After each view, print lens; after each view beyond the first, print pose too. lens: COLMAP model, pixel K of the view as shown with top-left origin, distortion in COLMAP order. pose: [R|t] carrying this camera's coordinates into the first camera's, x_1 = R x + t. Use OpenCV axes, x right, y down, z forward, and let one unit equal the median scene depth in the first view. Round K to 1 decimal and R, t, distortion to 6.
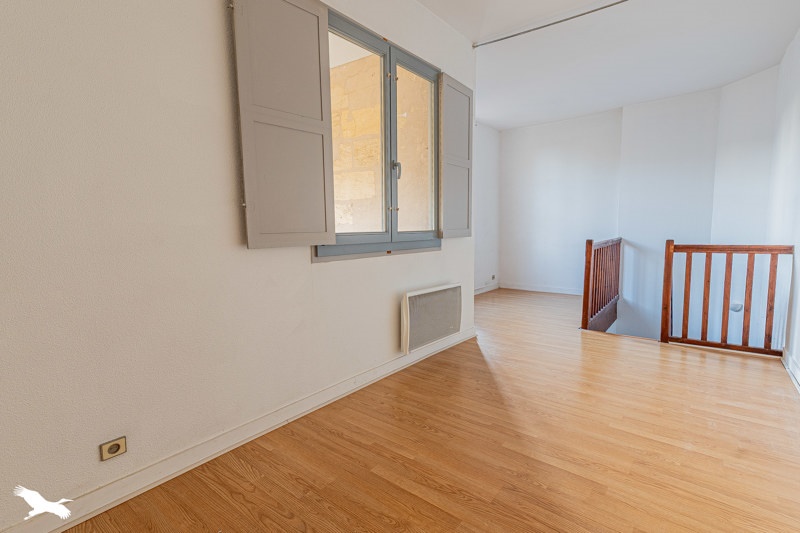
lens RADIAL K [[380.0, 0, 401.1], [0, 380.0, 264.2], [0, 0, 1]] dist [0.016847, -0.000759]
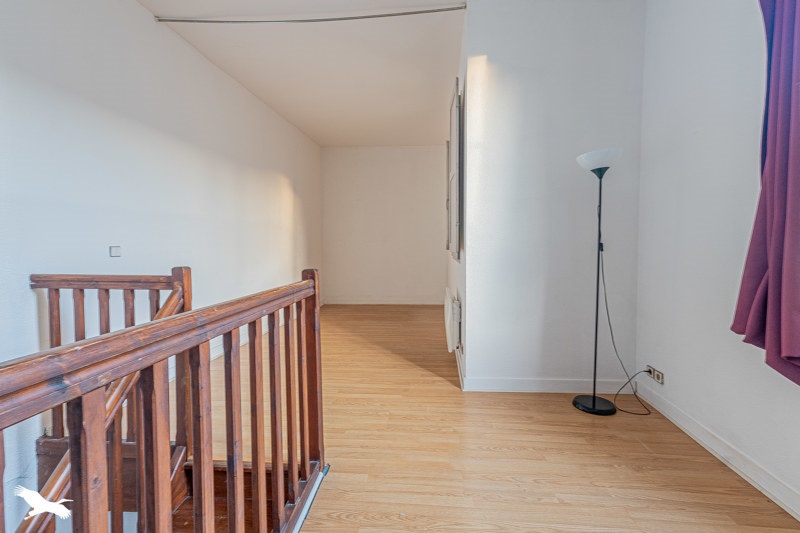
lens RADIAL K [[380.0, 0, 401.1], [0, 380.0, 264.2], [0, 0, 1]] dist [0.016847, -0.000759]
pose [[-0.829121, 0.048246, -0.556983, 1.167624], [-0.038053, 0.989089, 0.142320, -0.252999], [0.557772, 0.139195, -0.818239, 2.538783]]
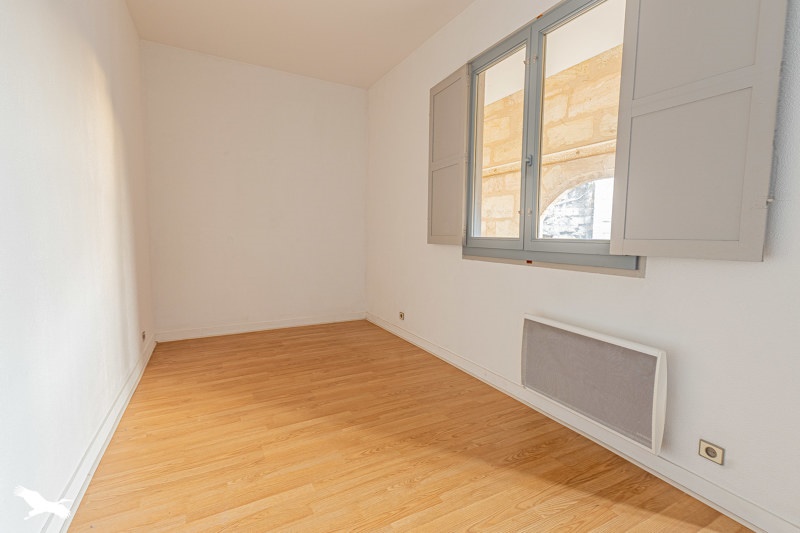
lens RADIAL K [[380.0, 0, 401.1], [0, 380.0, 264.2], [0, 0, 1]] dist [0.016847, -0.000759]
pose [[-0.387403, 0.084316, -0.918047, 1.069207], [-0.102656, 0.985671, 0.133846, -0.137699], [0.916177, 0.146095, -0.373196, 1.290071]]
